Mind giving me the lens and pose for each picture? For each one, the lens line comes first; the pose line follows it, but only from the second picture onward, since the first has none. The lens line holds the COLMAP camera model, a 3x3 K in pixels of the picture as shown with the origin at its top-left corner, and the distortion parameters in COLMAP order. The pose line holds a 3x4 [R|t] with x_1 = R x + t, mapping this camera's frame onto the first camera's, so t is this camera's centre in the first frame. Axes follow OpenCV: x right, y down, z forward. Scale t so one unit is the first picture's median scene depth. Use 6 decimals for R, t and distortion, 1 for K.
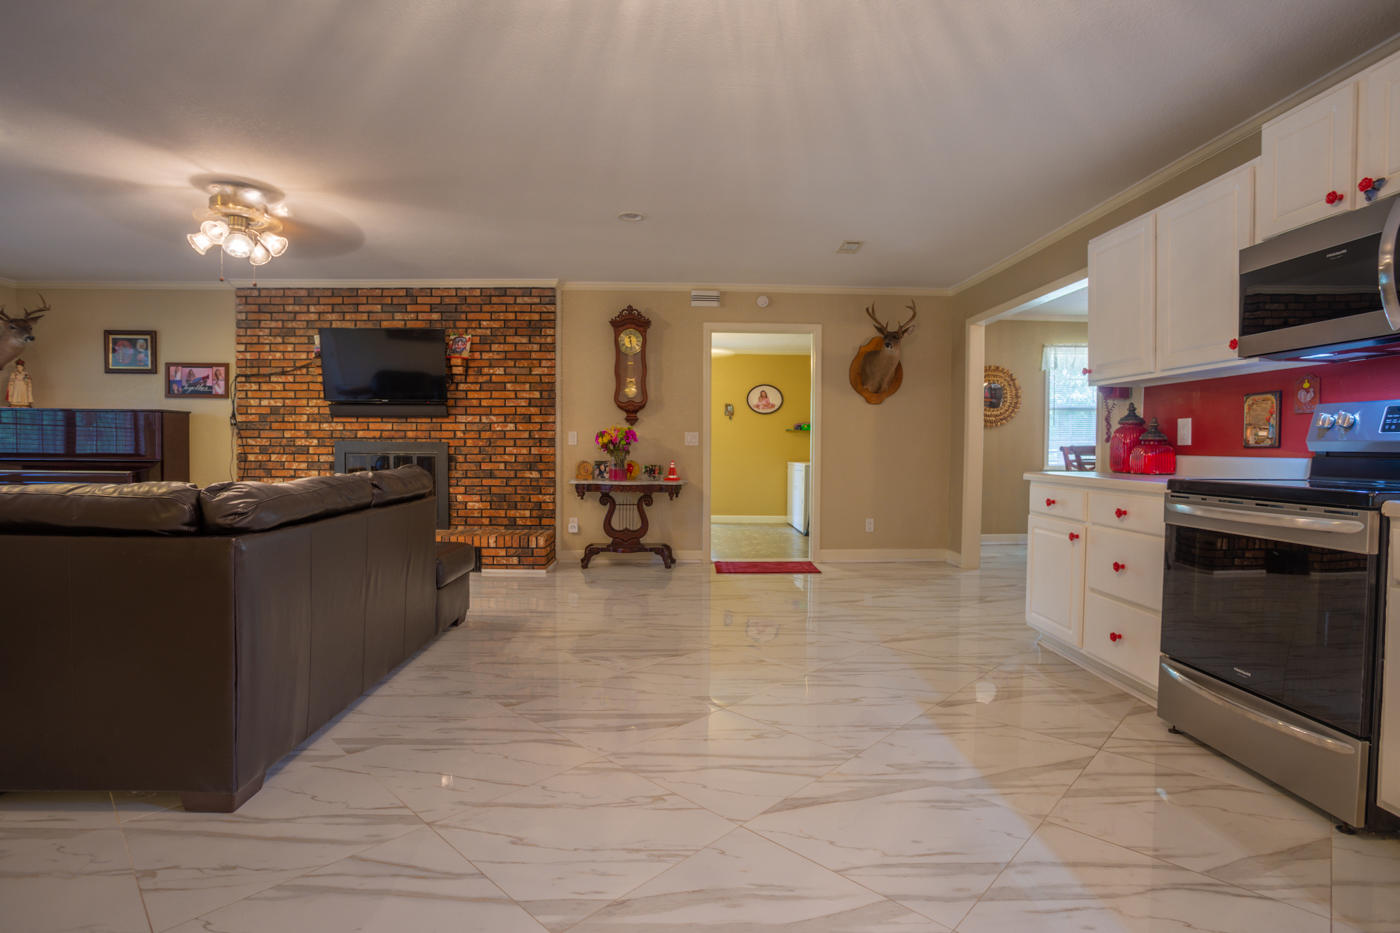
lens RADIAL K [[696.0, 0, 702.3], [0, 696.0, 463.0], [0, 0, 1]] dist [-0.059422, 0.027637]
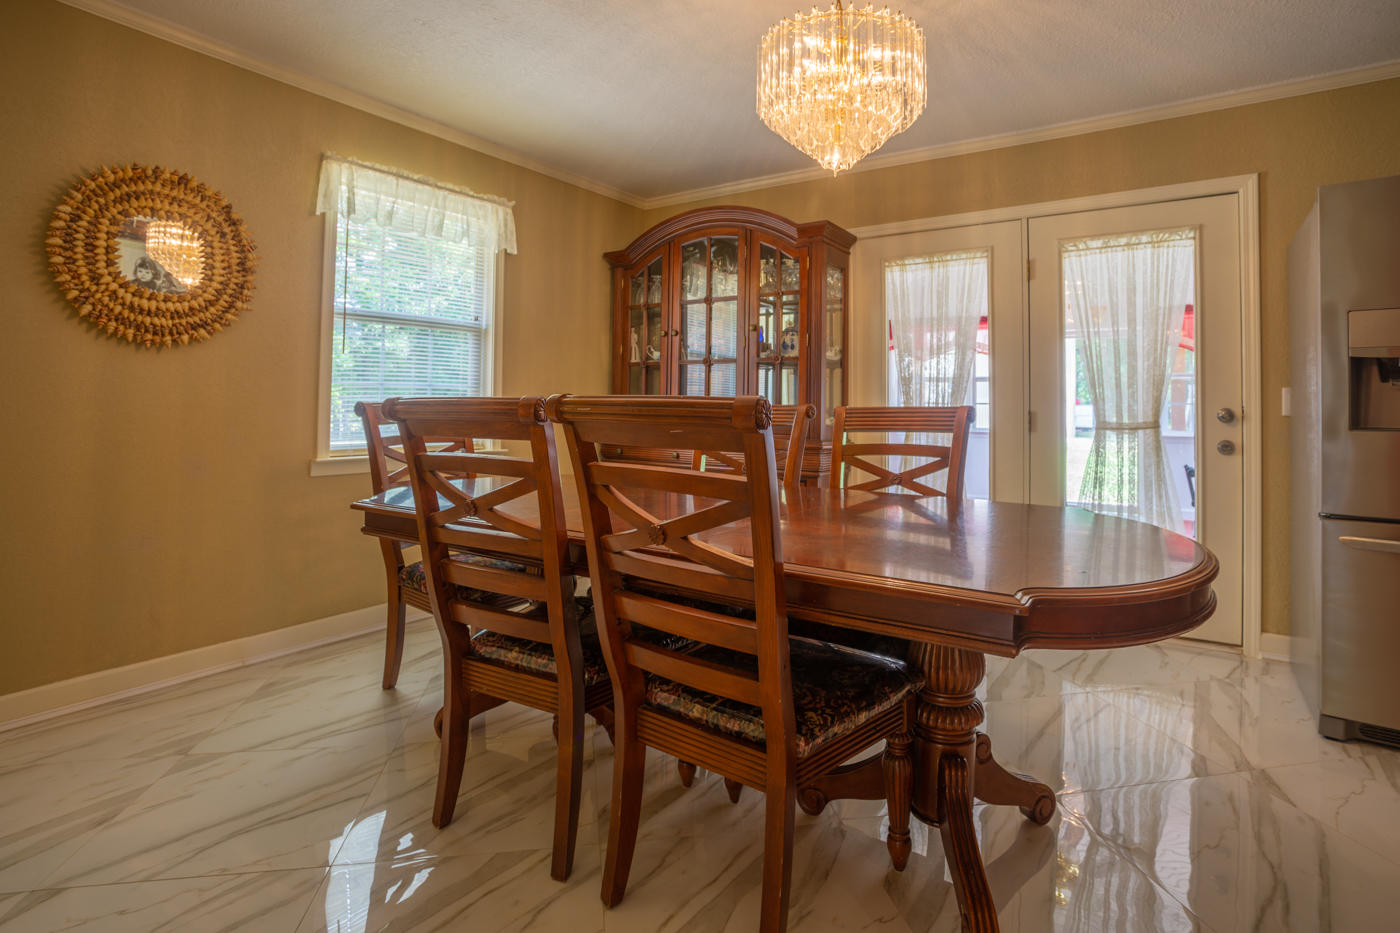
lens RADIAL K [[711.0, 0, 697.1], [0, 711.0, 381.0], [0, 0, 1]] dist [-0.033044, 0.000117]
pose [[0.602544, 0.032969, 0.797405, 0.758695], [0.013963, 0.998558, -0.051837, -0.030692], [-0.797964, 0.042369, 0.601214, 1.444141]]
